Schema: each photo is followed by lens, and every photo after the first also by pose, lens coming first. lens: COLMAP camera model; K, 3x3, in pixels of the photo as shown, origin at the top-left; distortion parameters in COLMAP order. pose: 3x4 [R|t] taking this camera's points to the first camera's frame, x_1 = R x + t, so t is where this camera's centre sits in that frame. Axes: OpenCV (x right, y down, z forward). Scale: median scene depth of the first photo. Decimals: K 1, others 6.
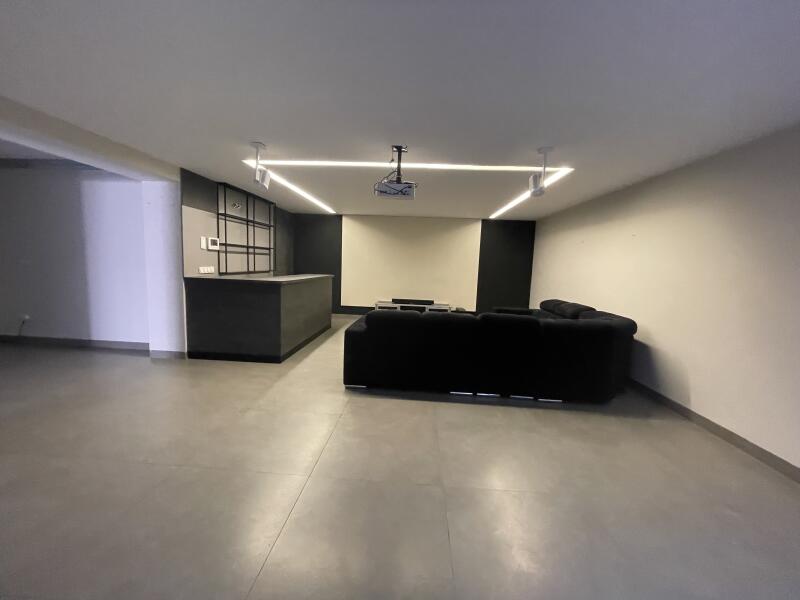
lens RADIAL K [[322.7, 0, 400.0], [0, 322.7, 300.0], [0, 0, 1]] dist [-0.001485, -0.000016]
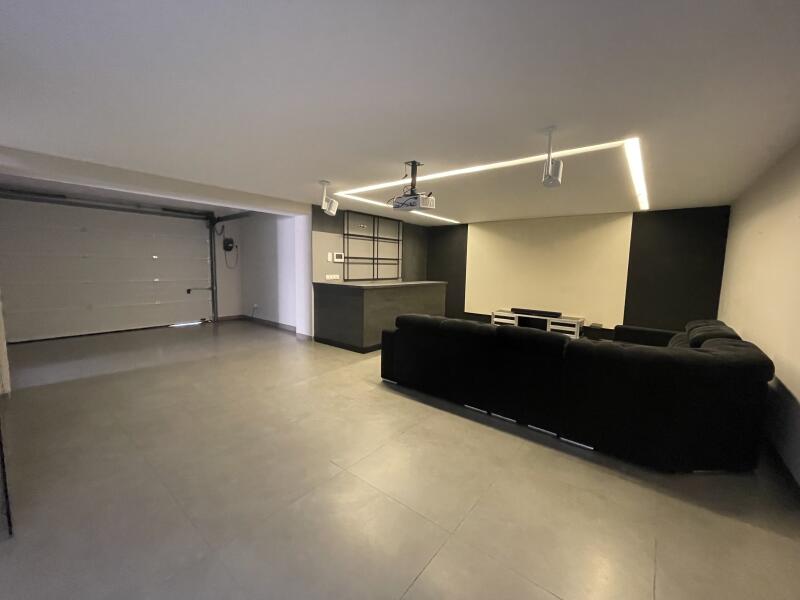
lens RADIAL K [[323.1, 0, 400.0], [0, 323.1, 300.0], [0, 0, 1]] dist [0.001042, 0.000123]
pose [[0.814374, 0.039387, -0.579003, 0.387632], [-0.053741, 0.998526, -0.007662, -0.004039], [0.577847, 0.037356, 0.815290, 0.073660]]
